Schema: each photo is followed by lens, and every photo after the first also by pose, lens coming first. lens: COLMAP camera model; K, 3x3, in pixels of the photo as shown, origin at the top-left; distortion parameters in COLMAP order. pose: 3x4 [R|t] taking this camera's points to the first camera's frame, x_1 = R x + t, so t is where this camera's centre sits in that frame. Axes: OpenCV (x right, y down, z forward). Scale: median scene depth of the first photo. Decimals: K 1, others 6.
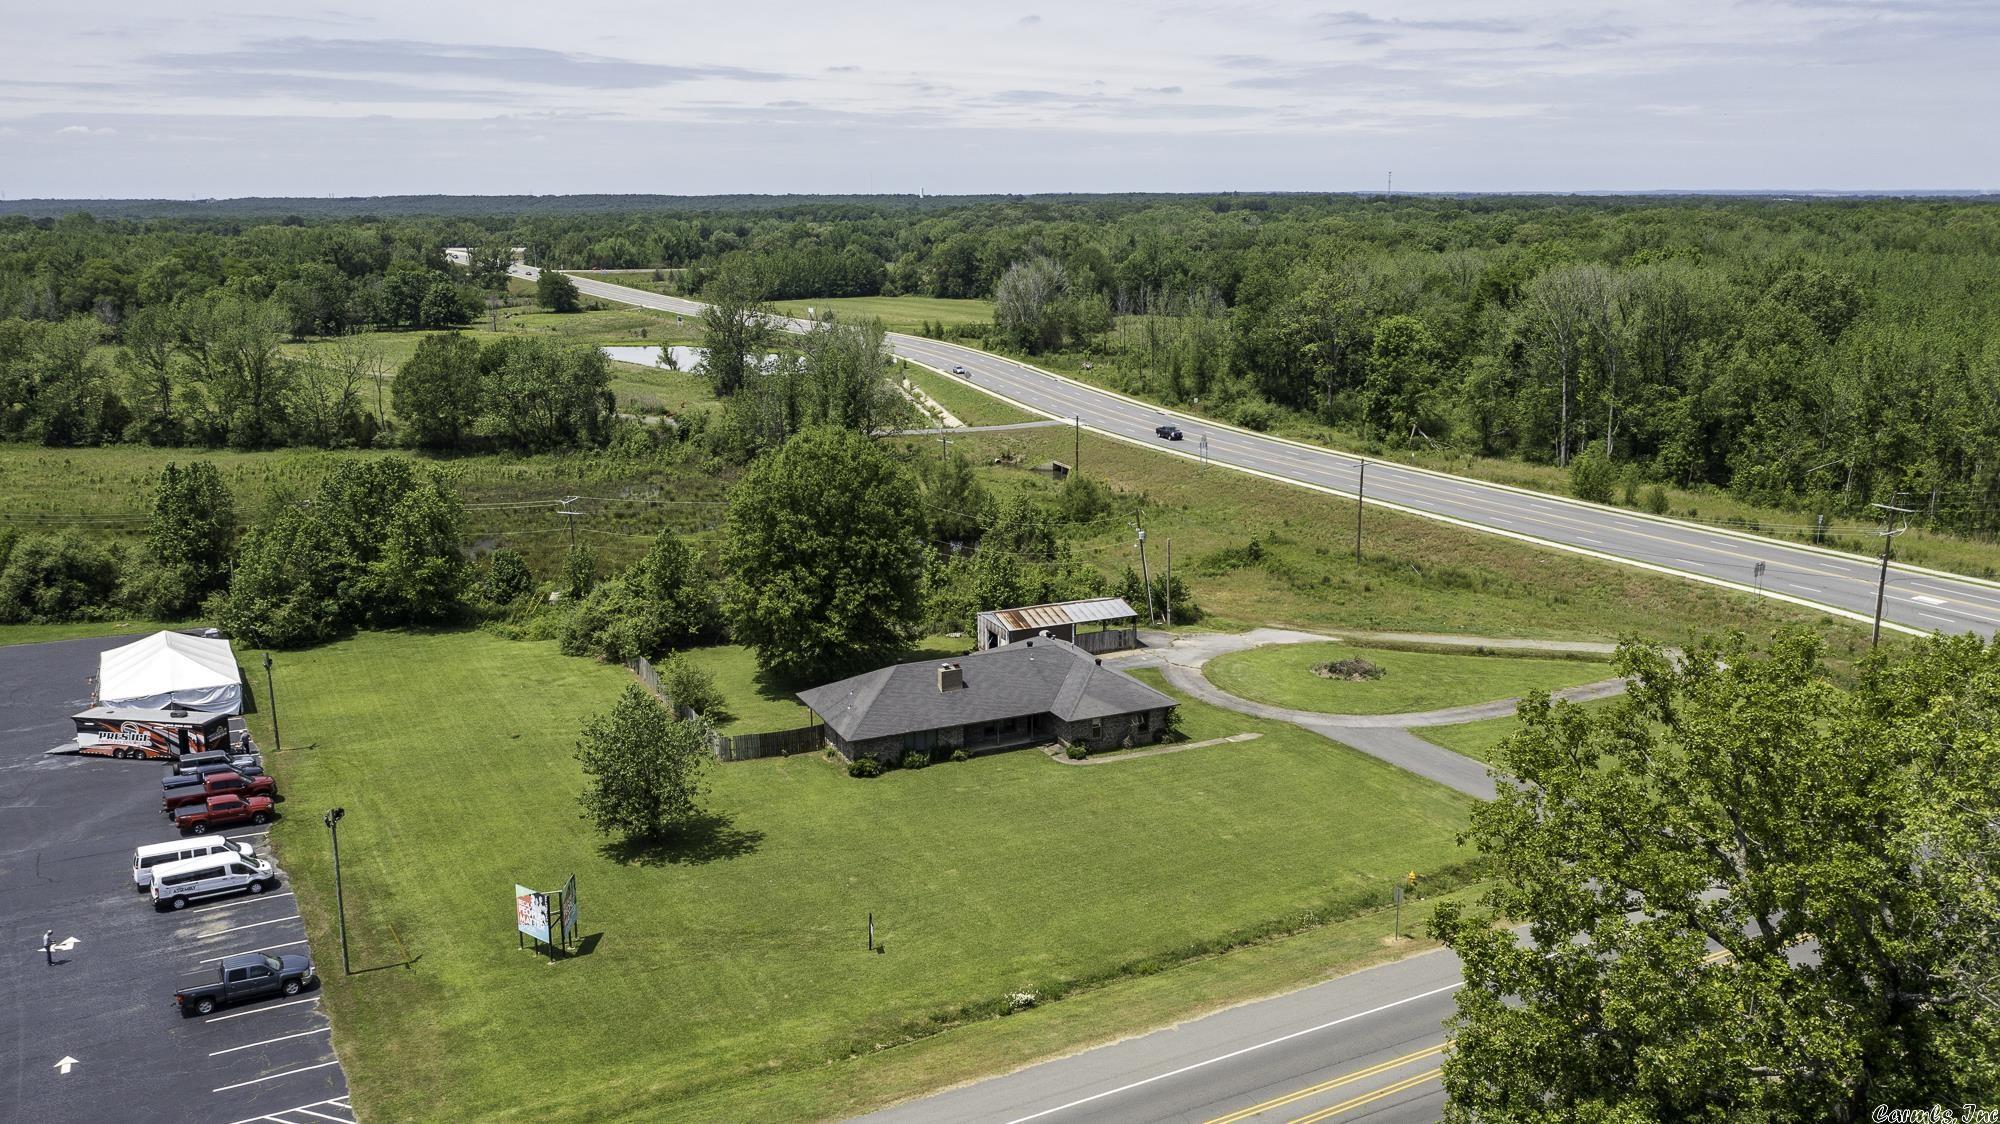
lens RADIAL K [[1579.3, 0, 993.2], [0, 1579.3, 562.3], [0, 0, 1]] dist [-0.020733, 0.014510]
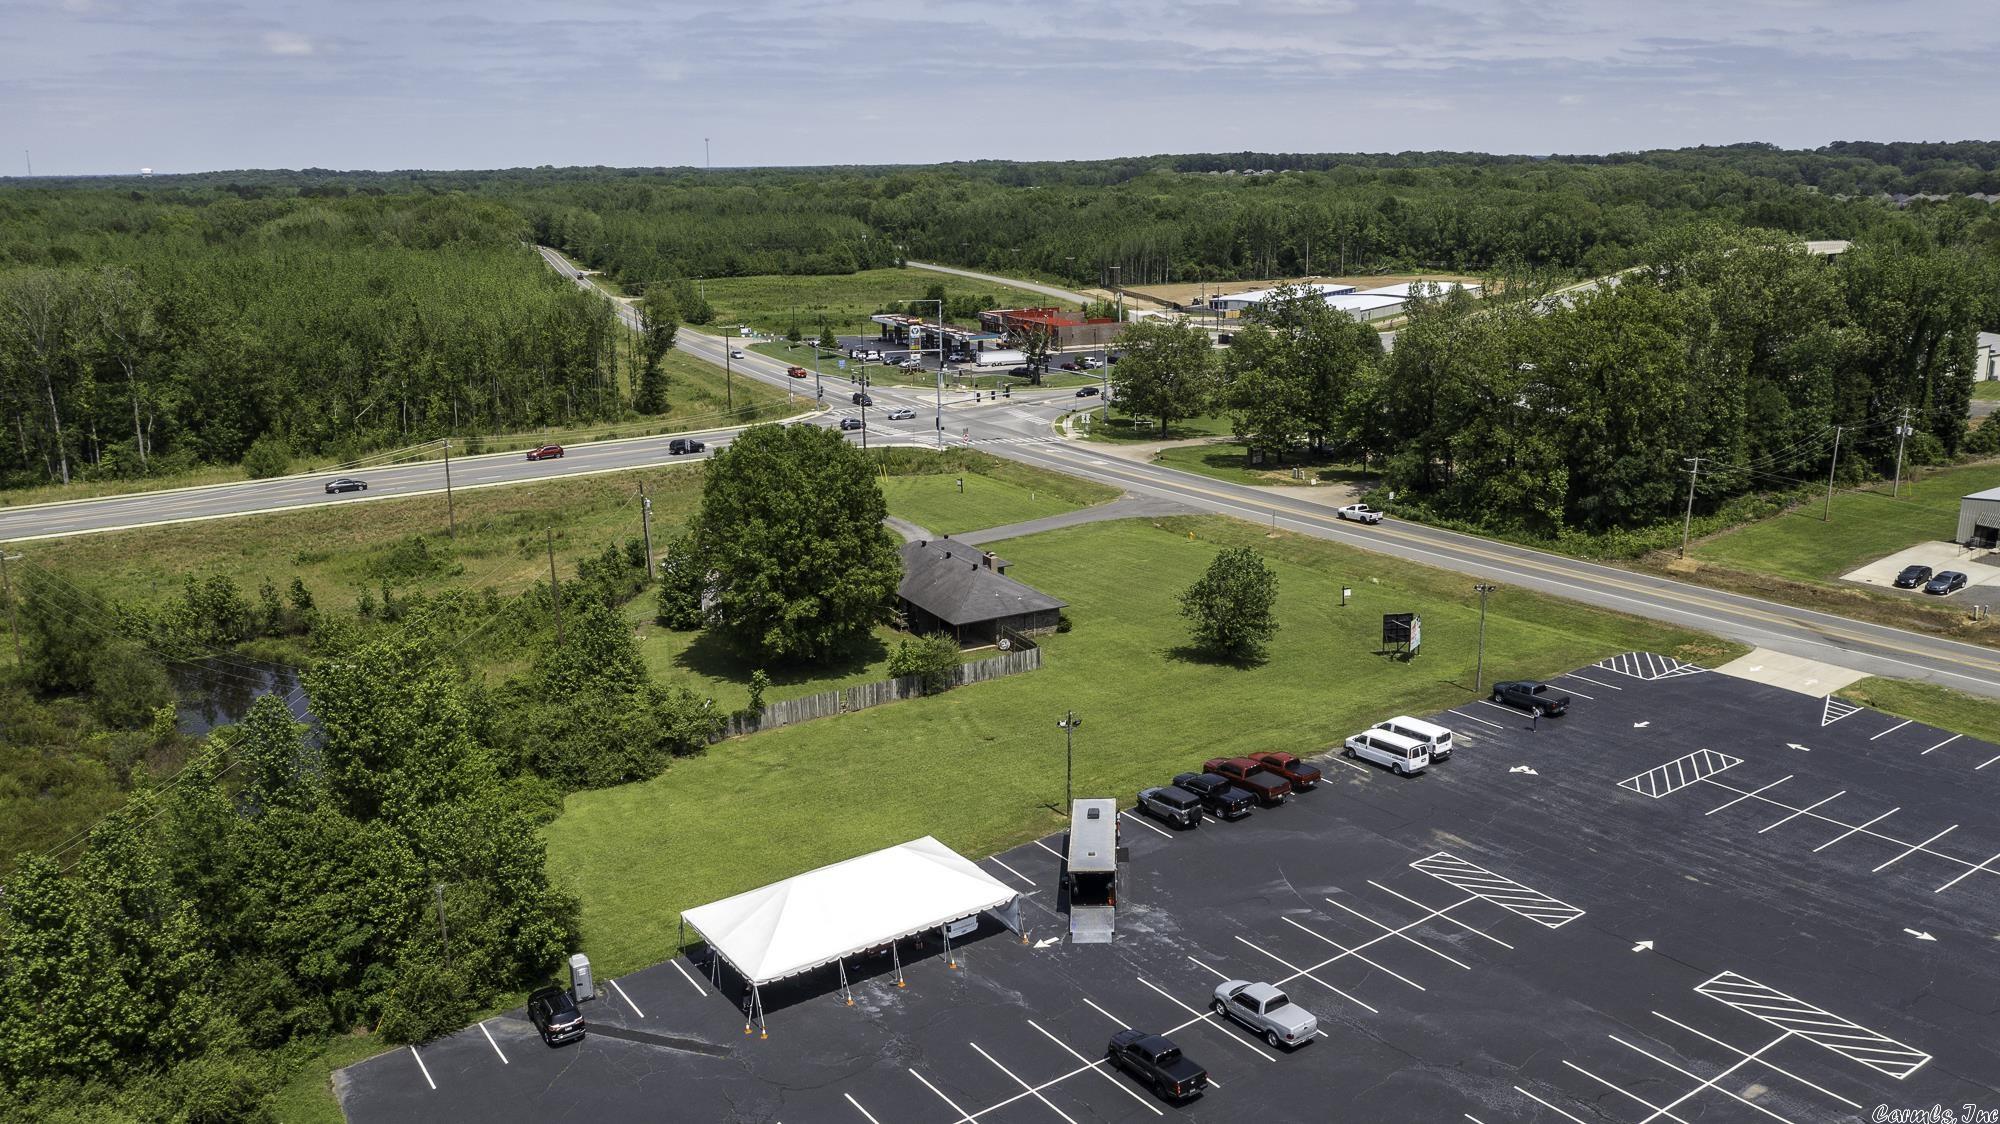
lens RADIAL K [[1579.3, 0, 1003.5], [0, 1579.3, 557.7], [0, 0, 1]] dist [-0.020733, 0.014510]
pose [[-0.085924, -0.237655, 0.967542, -0.982390], [0.235429, 0.938787, 0.251499, -0.195774], [-0.968086, 0.249398, -0.024714, 0.773785]]
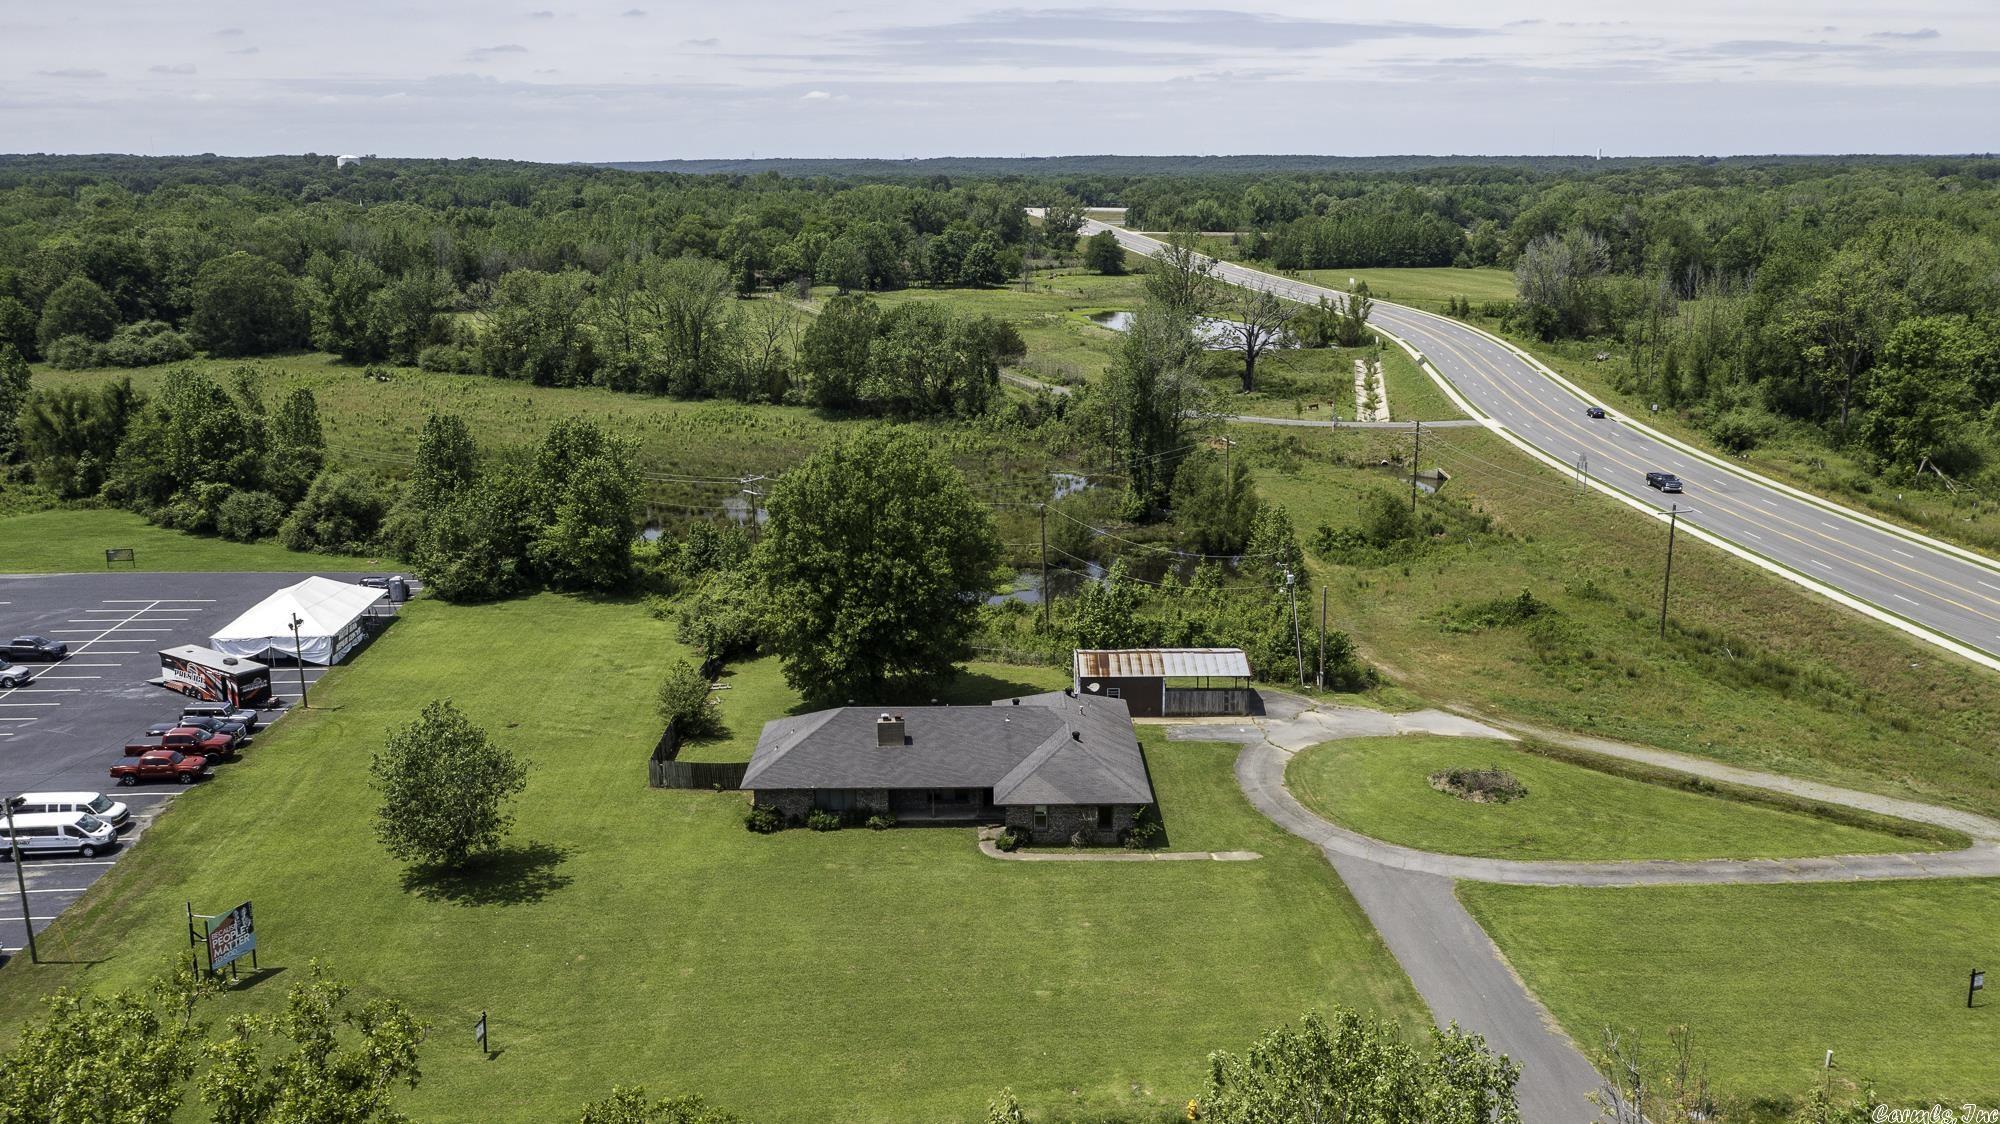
lens RADIAL K [[1579.3, 0, 993.4], [0, 1579.3, 559.5], [0, 0, 1]] dist [-0.020733, 0.014510]
pose [[0.914584, 0.099354, -0.392002, 0.266958], [-0.090673, 0.995051, 0.040649, -0.045485], [0.394100, -0.001633, 0.919066, 0.174600]]
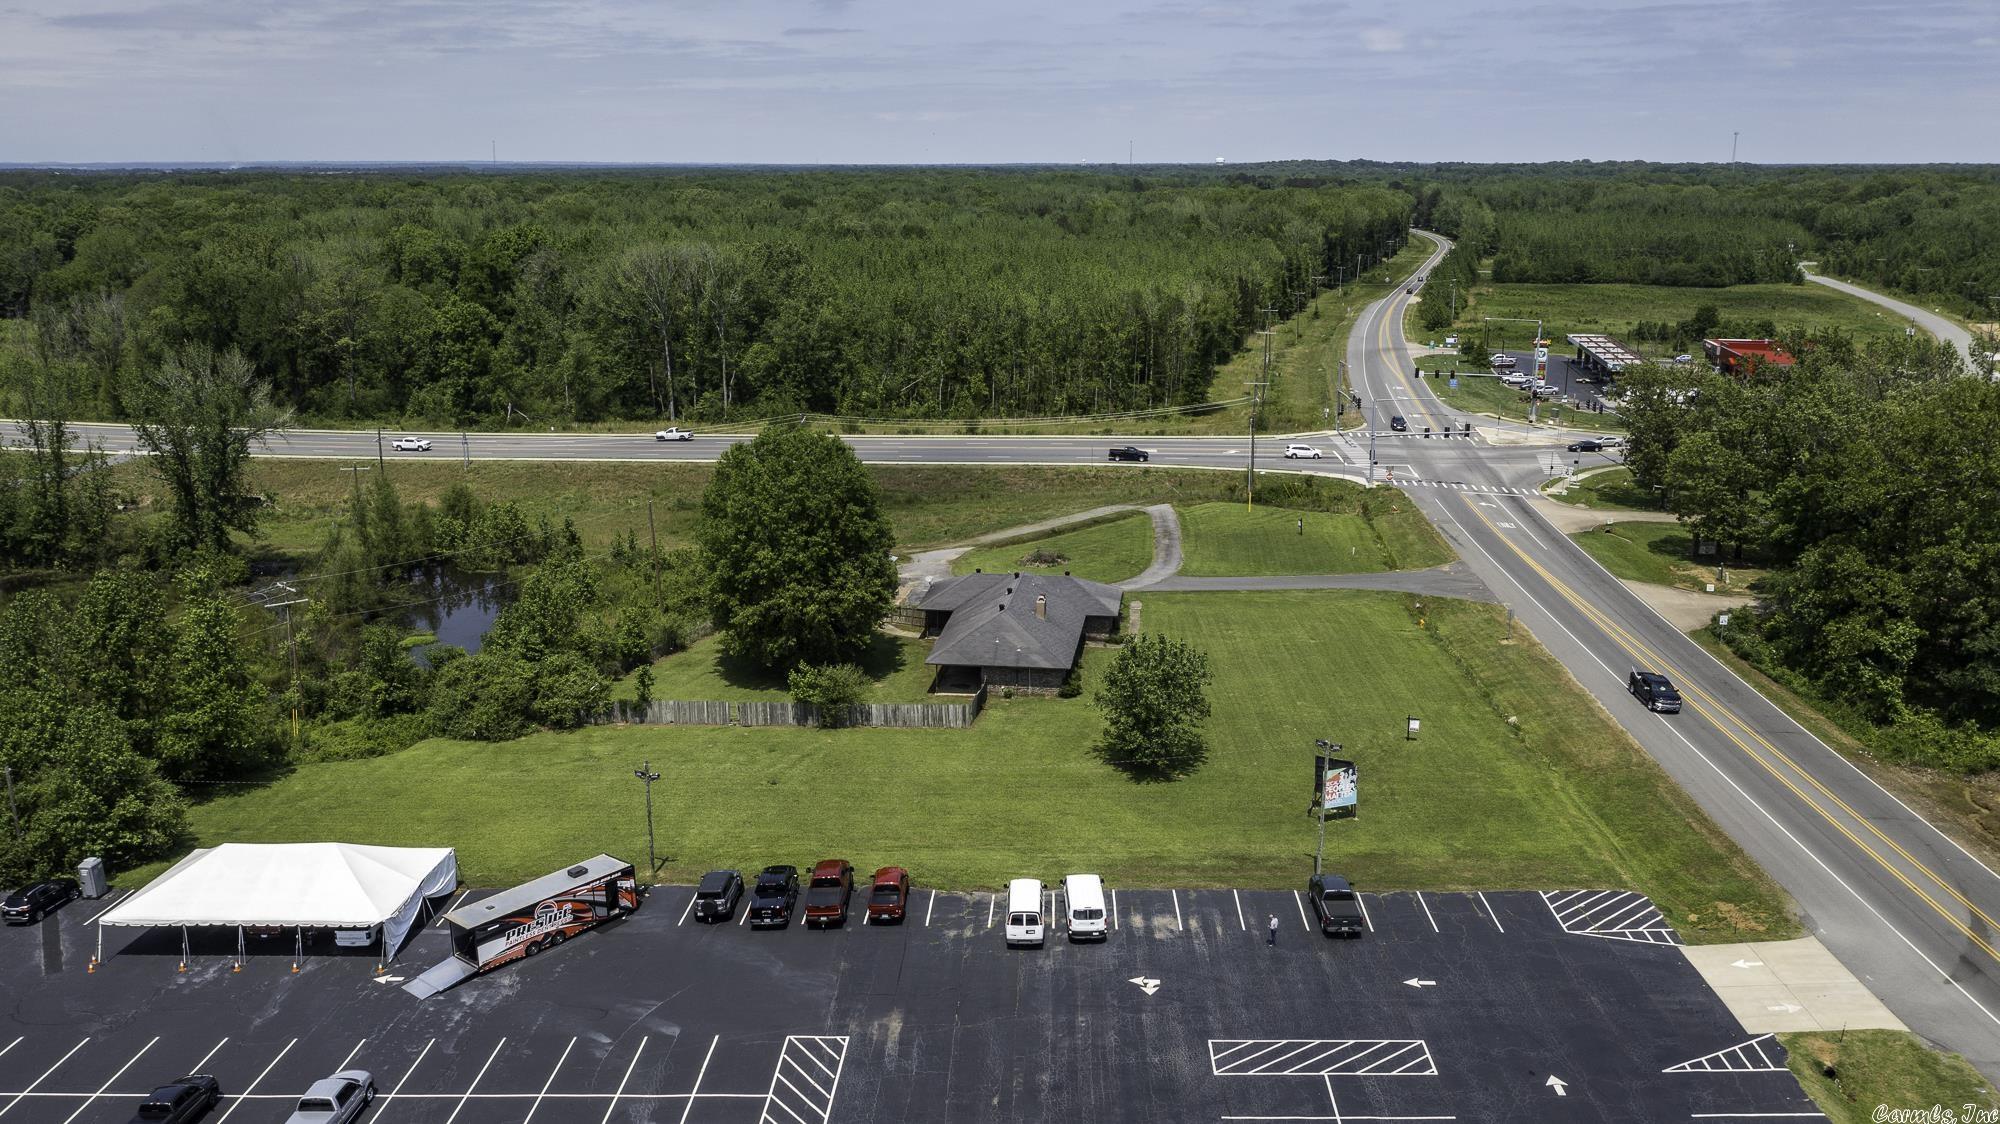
lens RADIAL K [[1579.3, 0, 988.4], [0, 1579.3, 578.3], [0, 0, 1]] dist [-0.020733, 0.014510]
pose [[0.531362, -0.213766, 0.819731, -0.770642], [0.191989, 0.972849, 0.129246, -0.082881], [-0.825103, 0.088703, 0.557976, 0.278566]]
